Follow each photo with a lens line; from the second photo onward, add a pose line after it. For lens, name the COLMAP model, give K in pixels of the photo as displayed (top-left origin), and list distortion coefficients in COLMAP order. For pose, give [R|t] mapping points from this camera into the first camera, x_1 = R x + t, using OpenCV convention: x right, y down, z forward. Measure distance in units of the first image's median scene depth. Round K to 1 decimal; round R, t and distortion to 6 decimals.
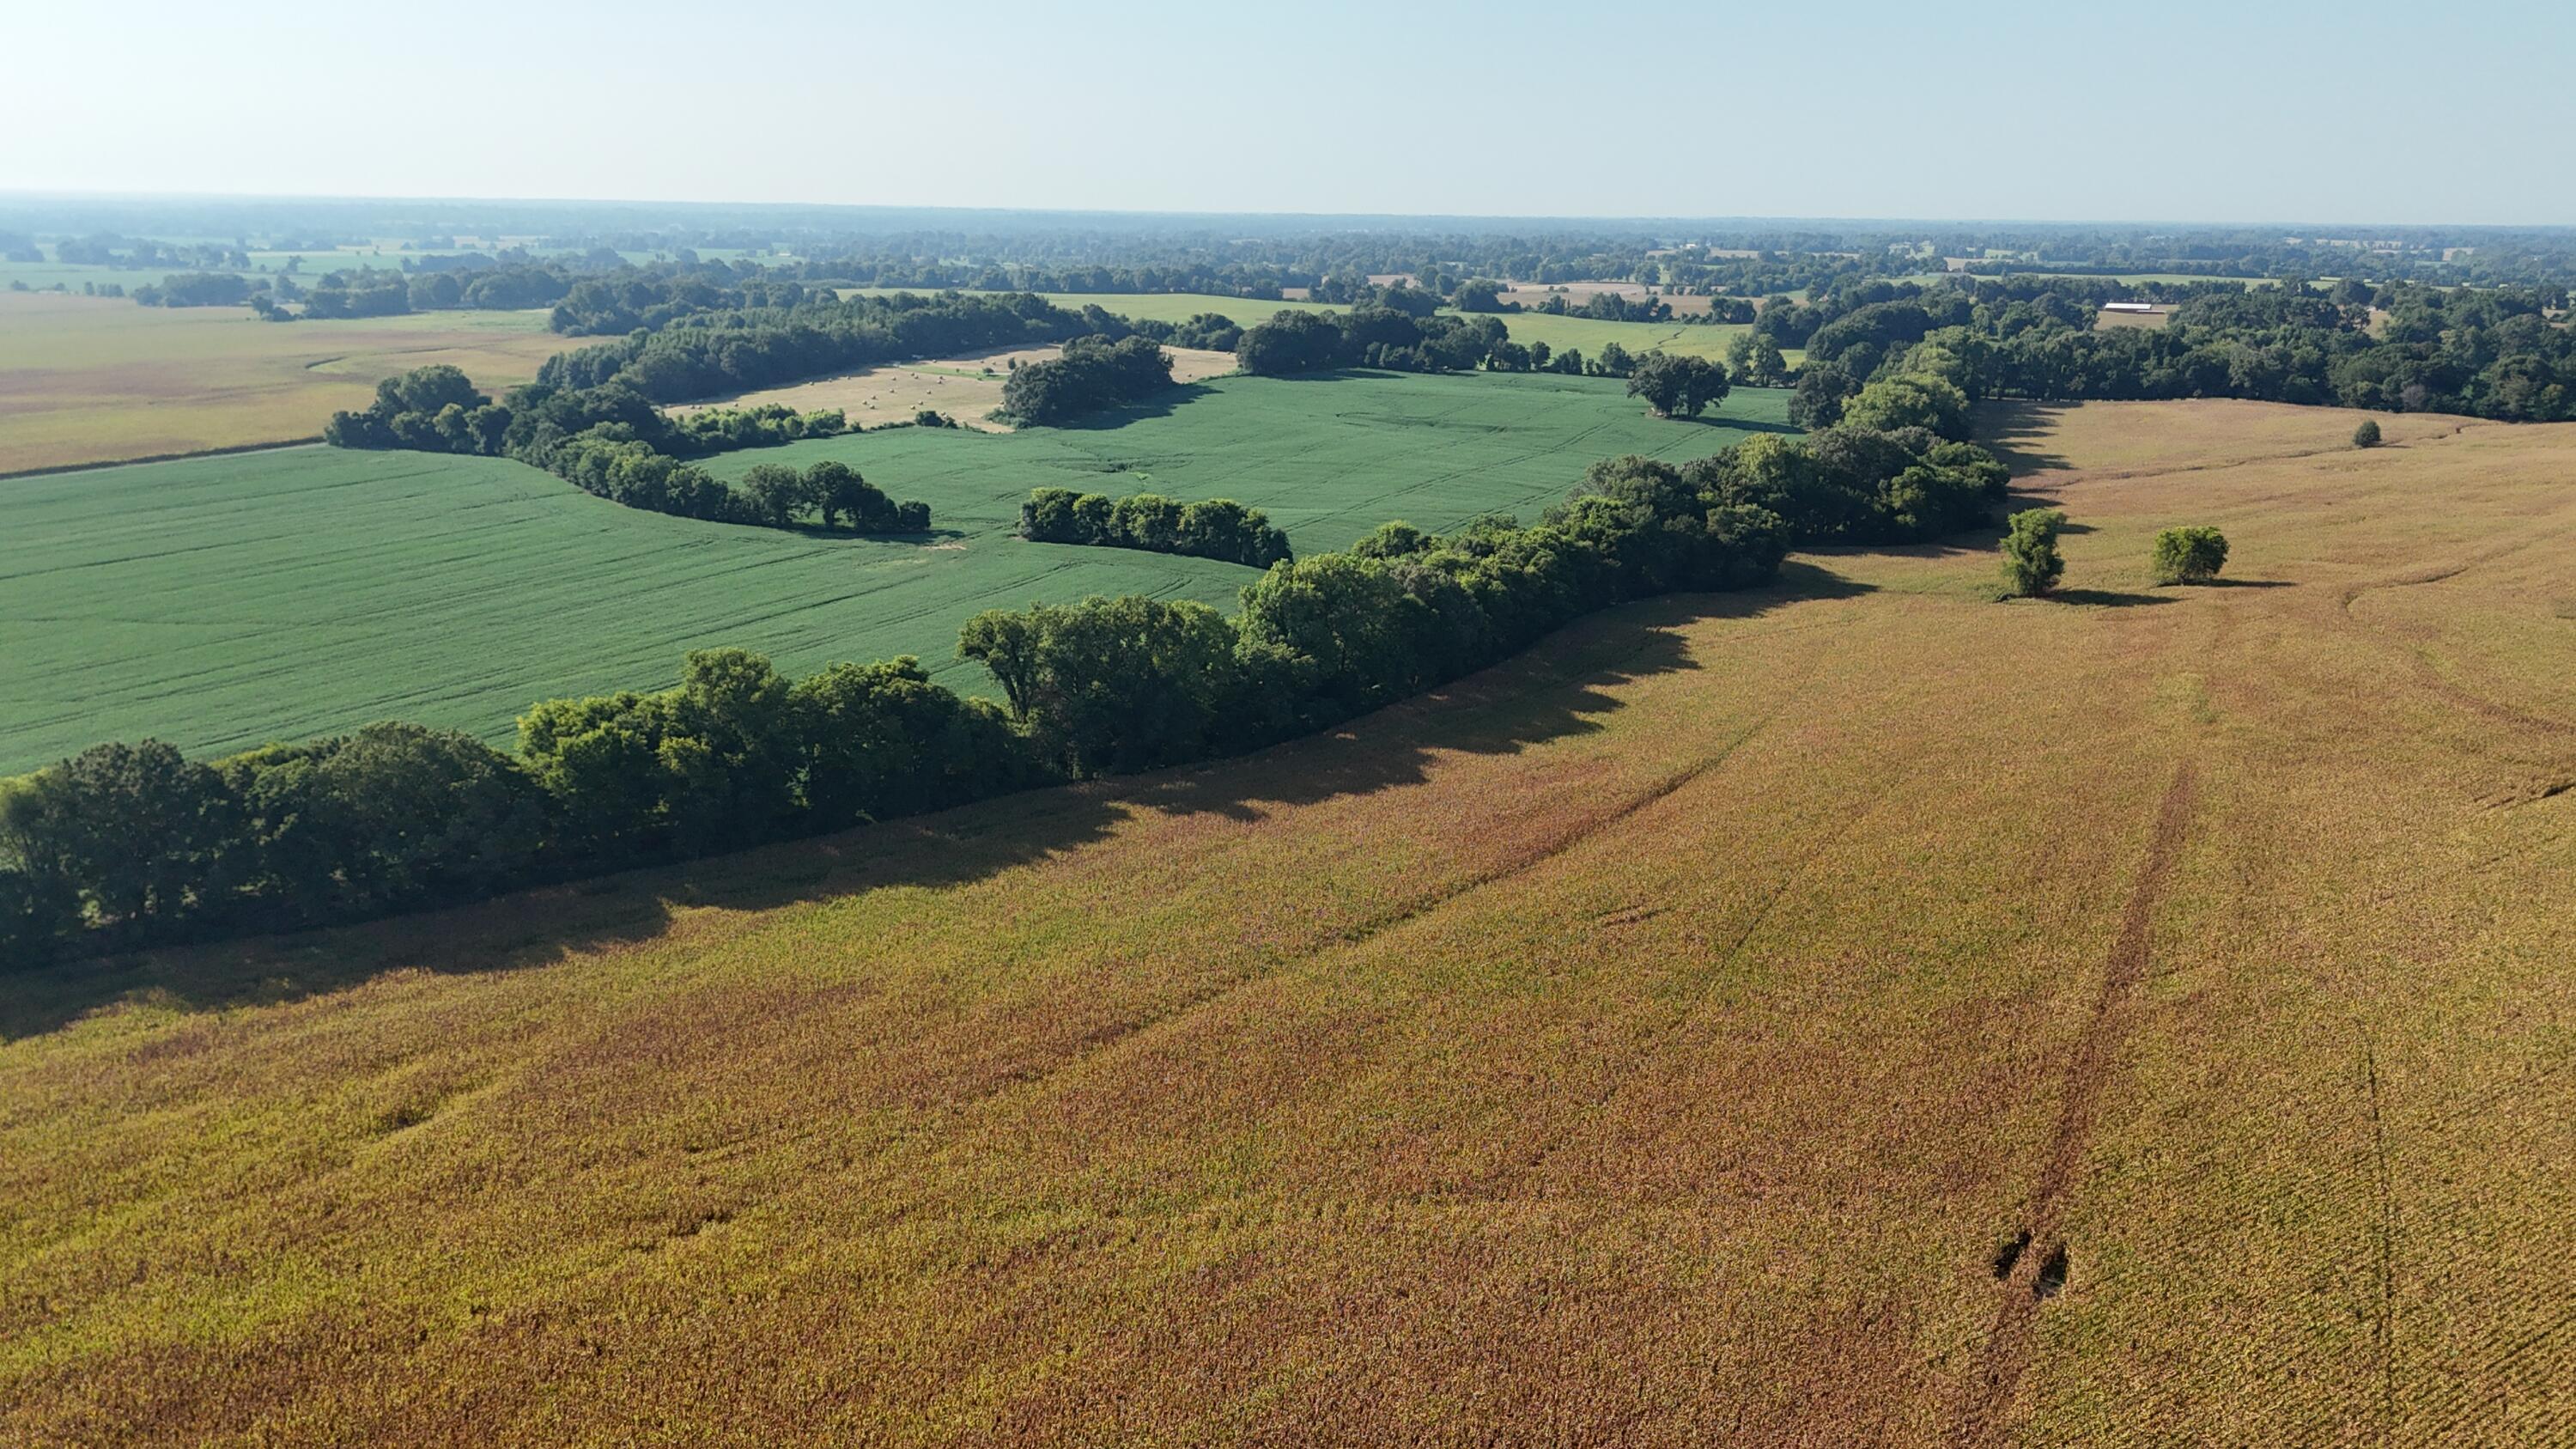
lens RADIAL K [[1885.8, 0, 1282.7], [0, 1885.8, 728.4], [0, 0, 1]] dist [0.047932, -0.034846]
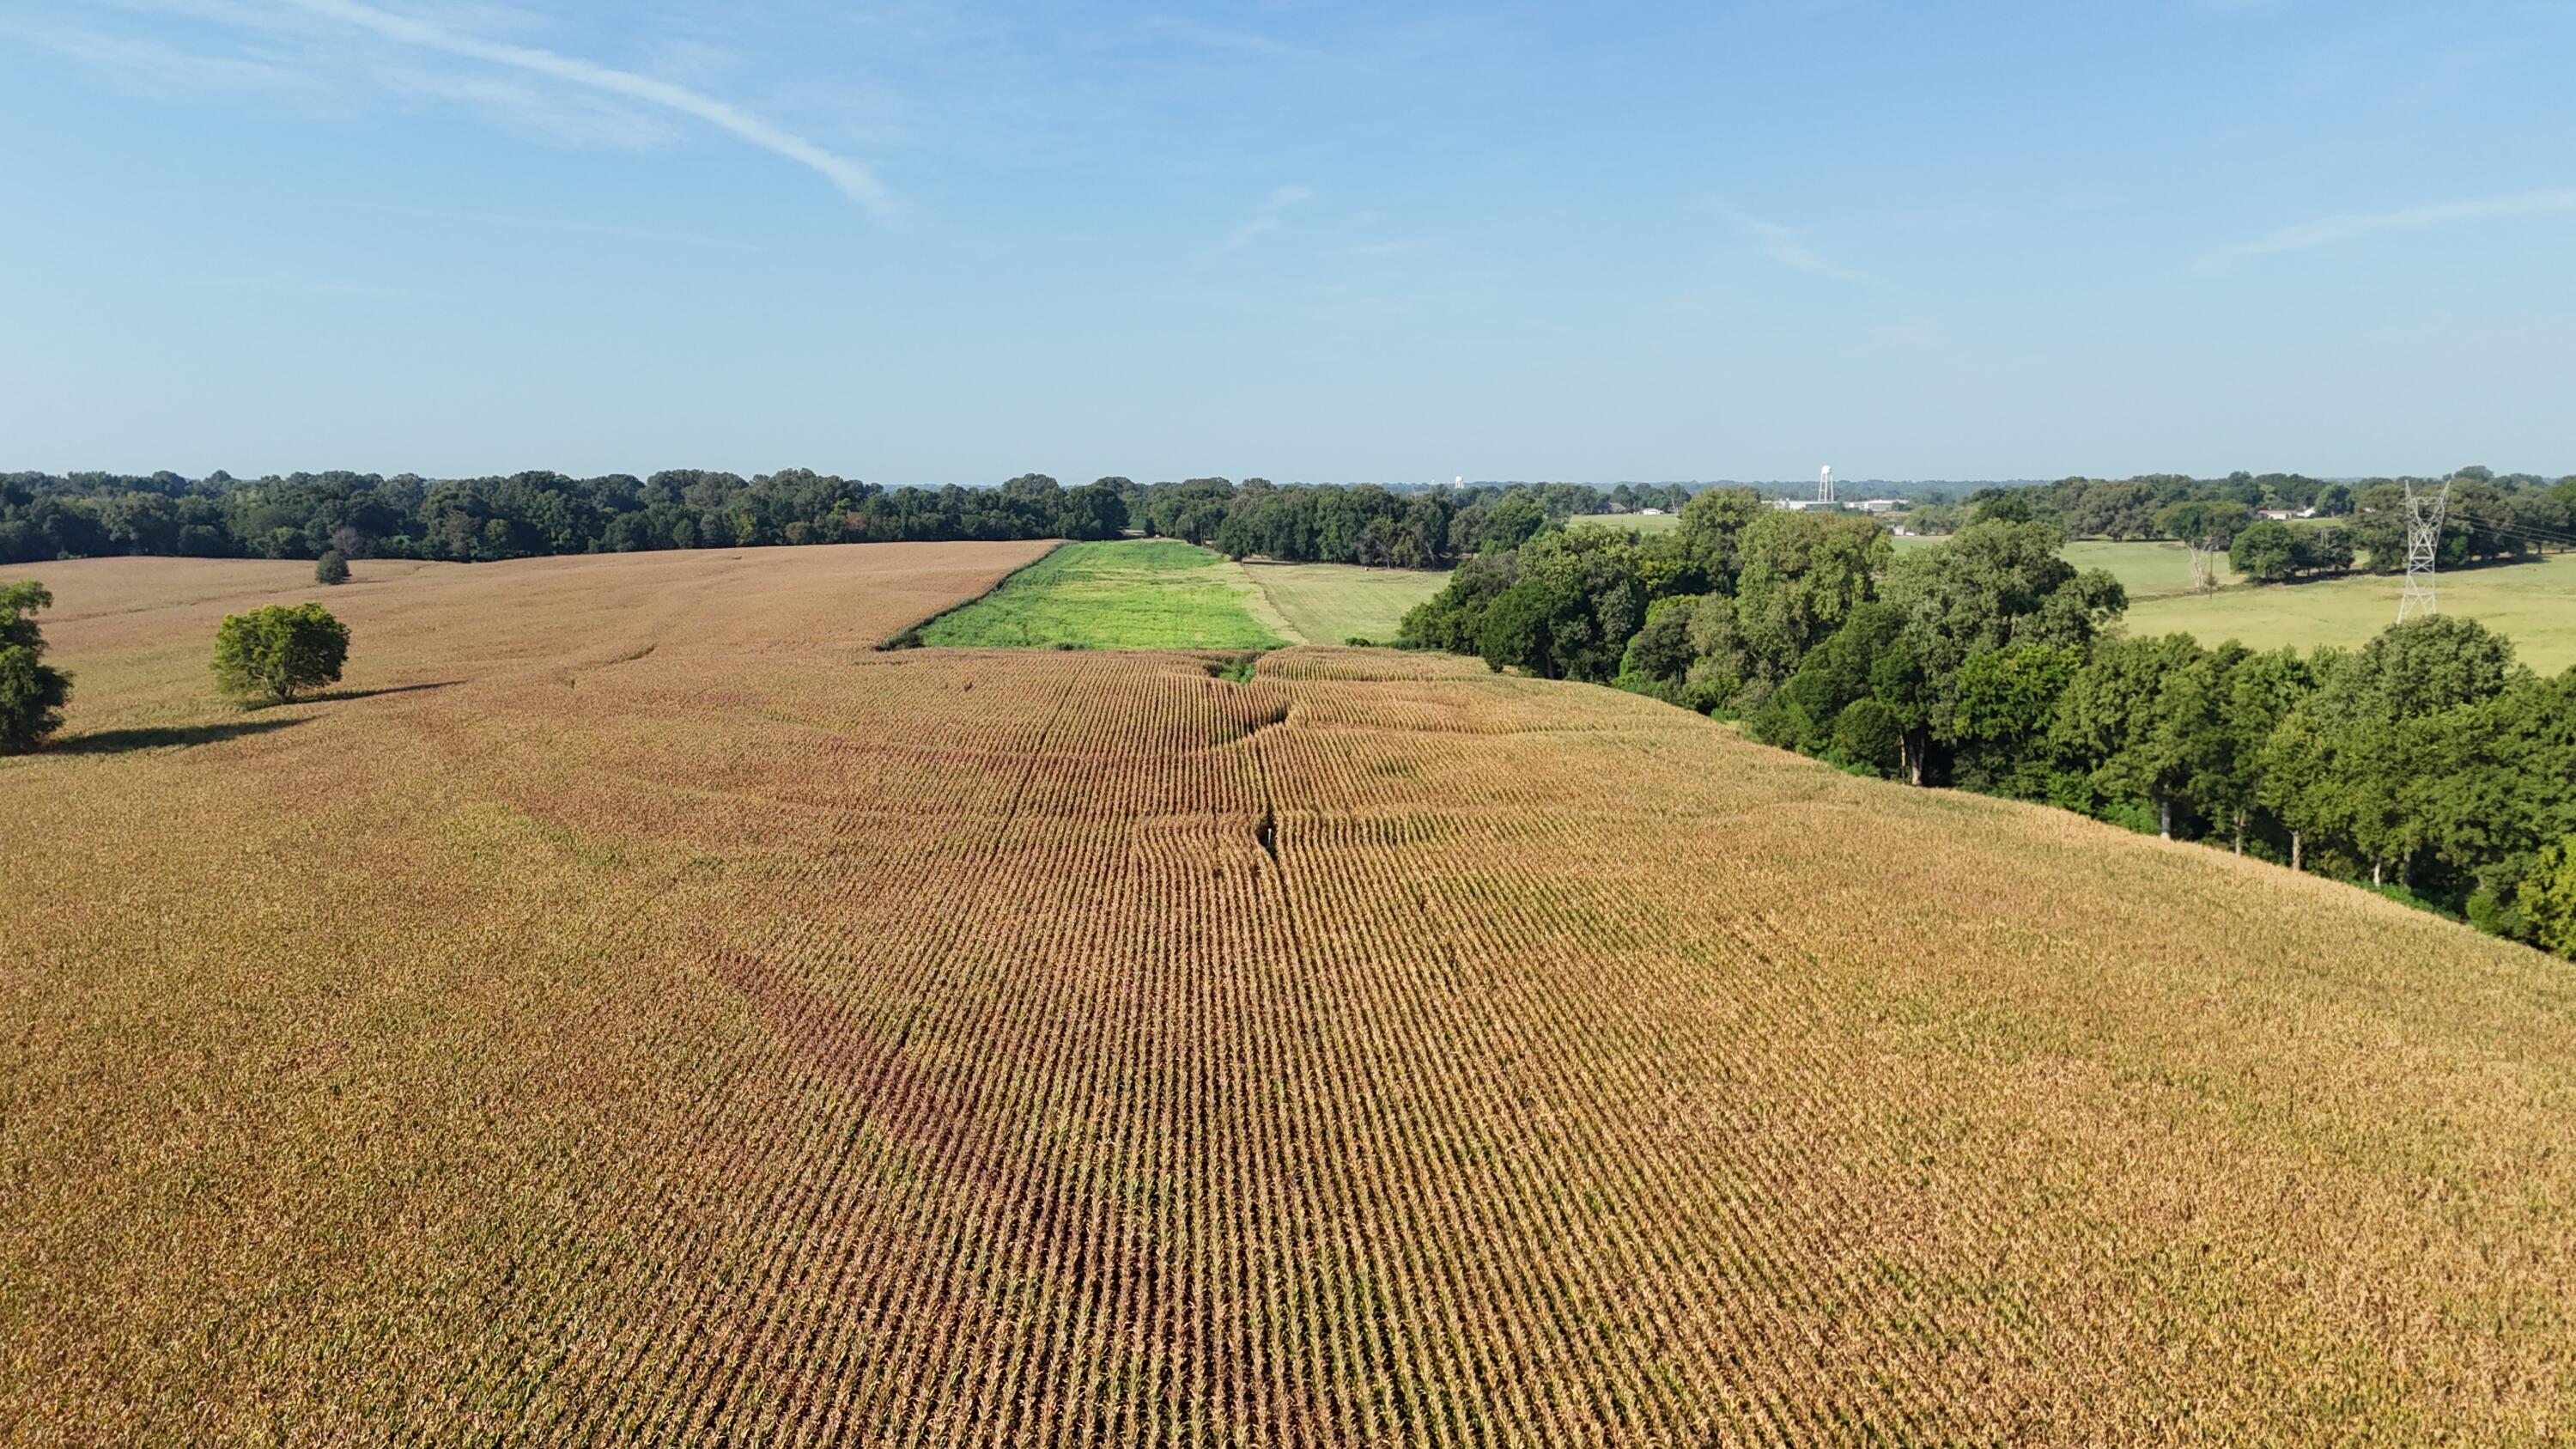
lens RADIAL K [[1885.8, 0, 1288.7], [0, 1885.8, 720.5], [0, 0, 1]] dist [0.047932, -0.034846]
pose [[0.490763, -0.113282, 0.863897, 0.077378], [0.233140, 0.972431, -0.004928, 0.000861], [-0.839522, 0.203828, 0.503644, 0.280000]]
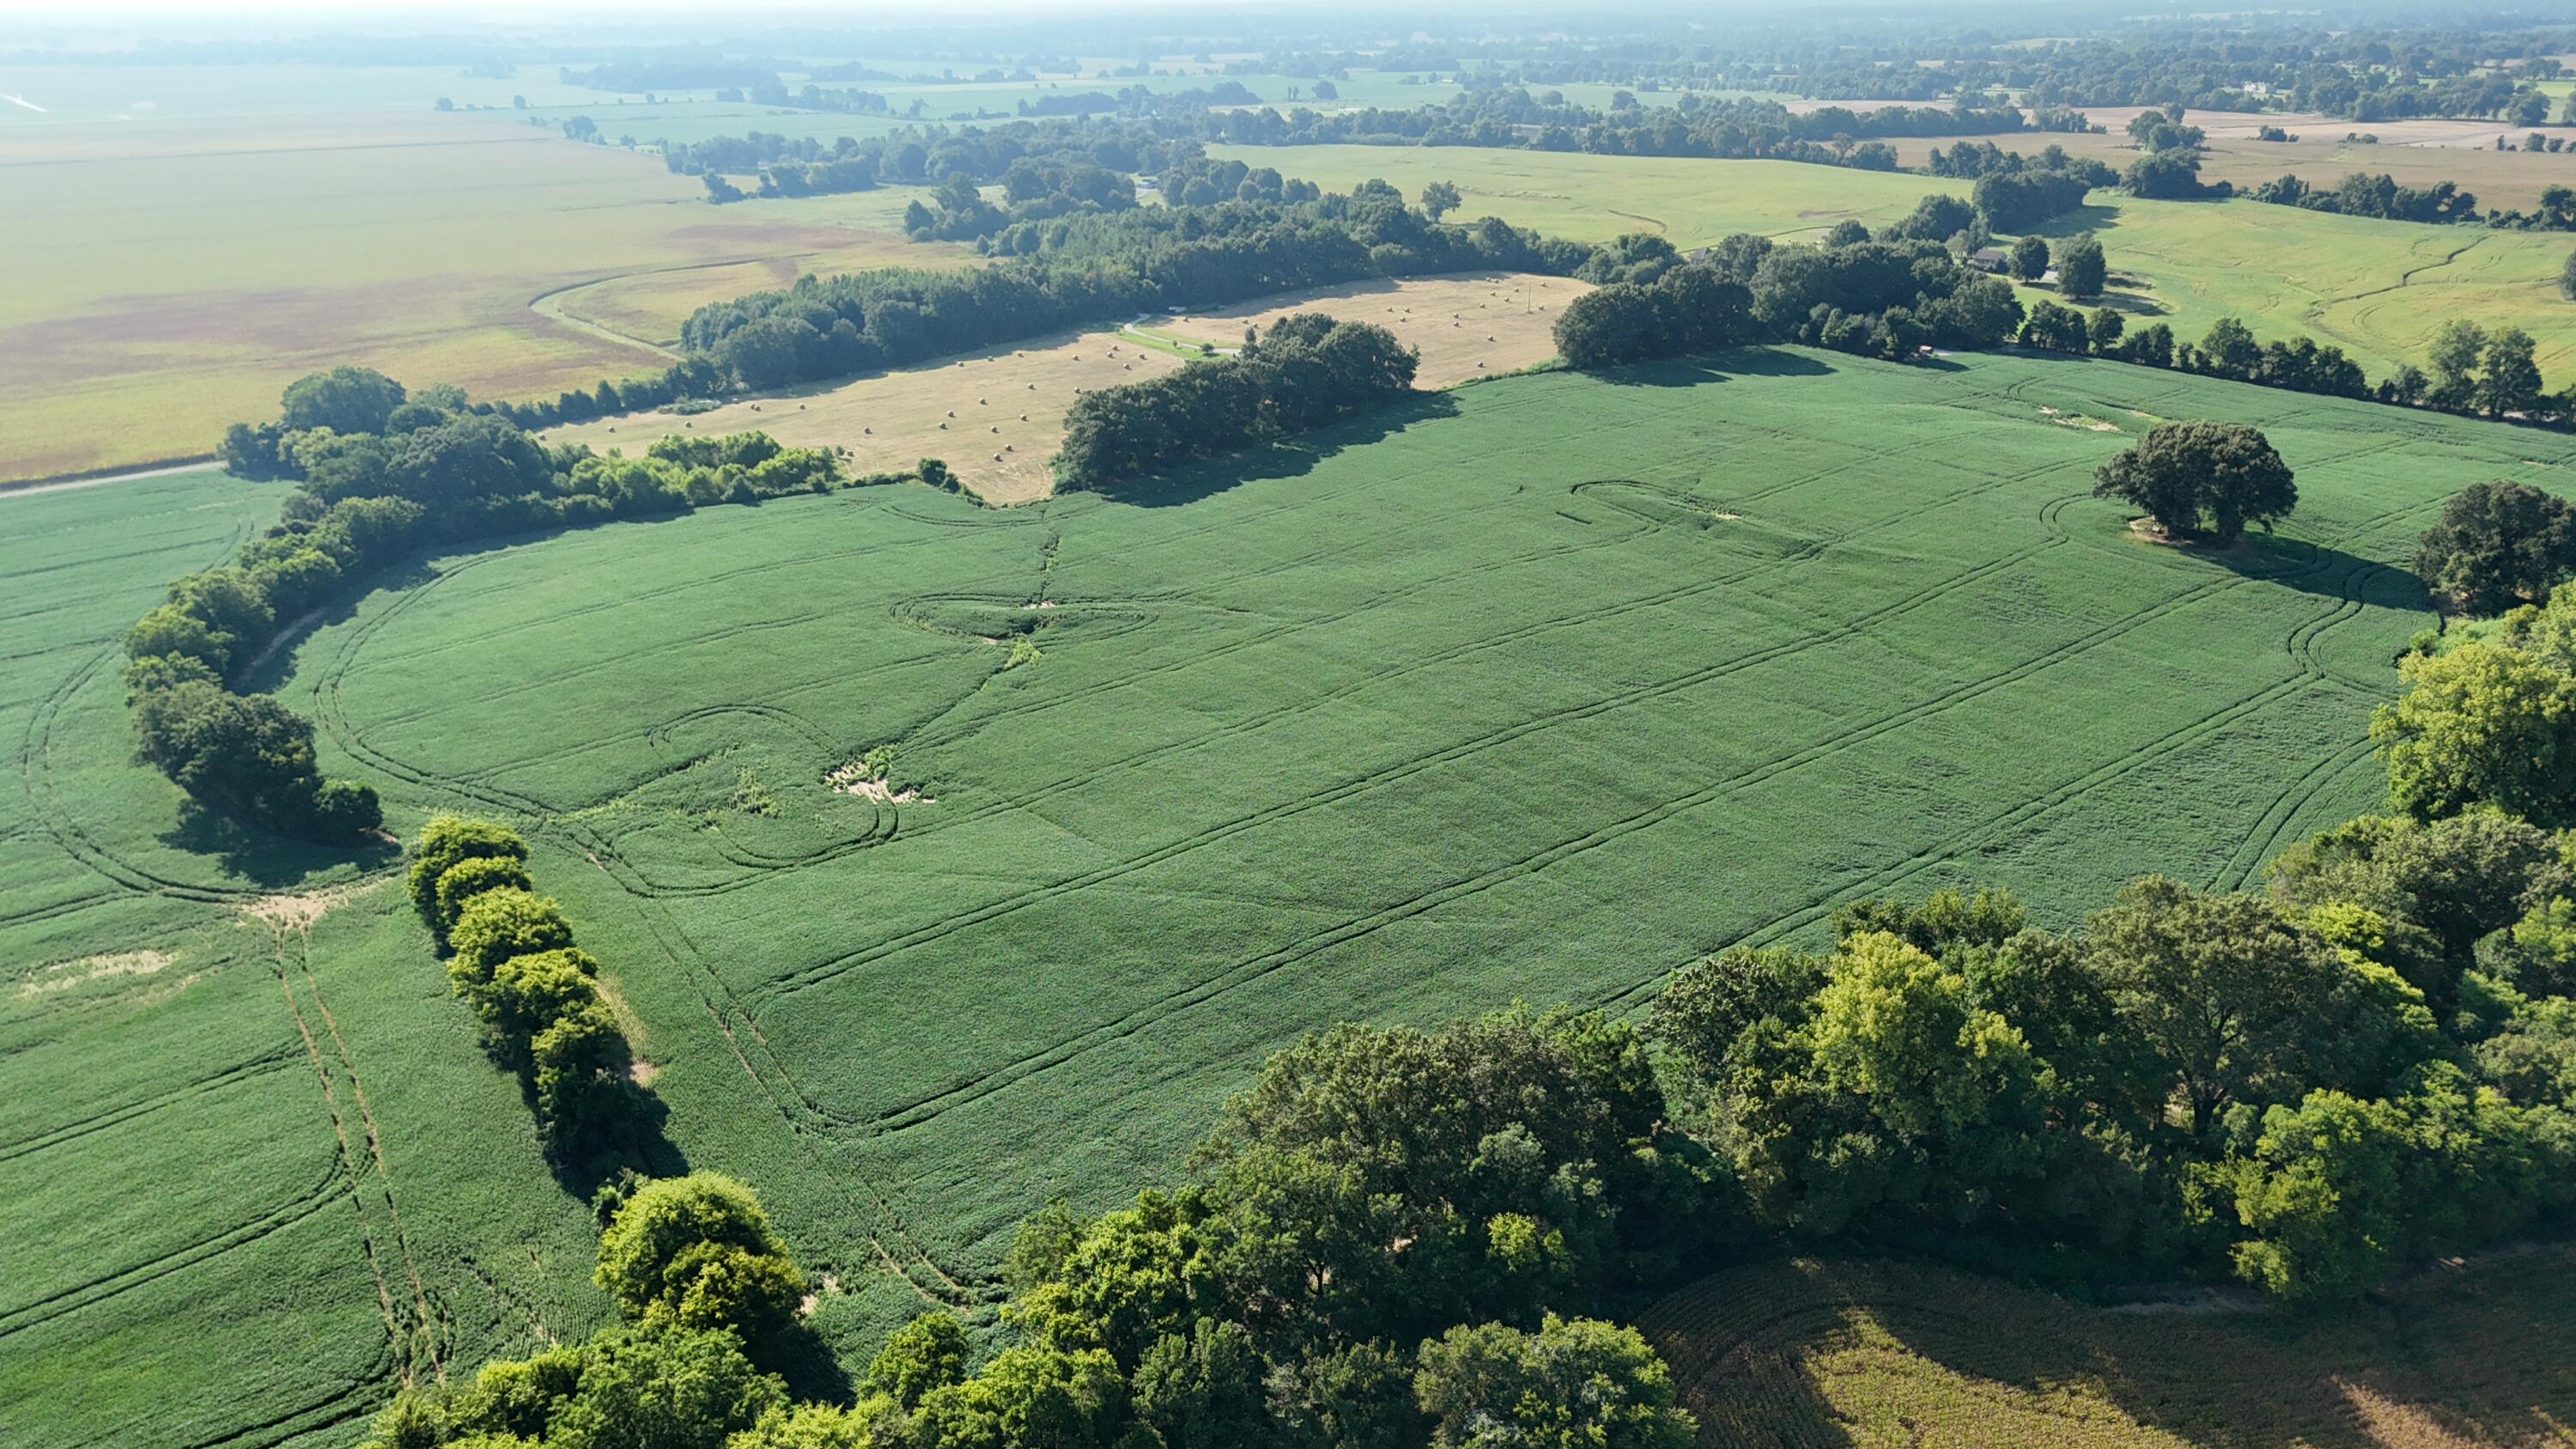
lens RADIAL K [[1885.8, 0, 1283.6], [0, 1885.8, 733.7], [0, 0, 1]] dist [0.047932, -0.034846]
pose [[0.915917, 0.123493, -0.381897, 0.190747], [-0.083172, 0.989234, 0.120413, -0.157089], [0.392656, -0.078525, 0.916327, 0.408856]]
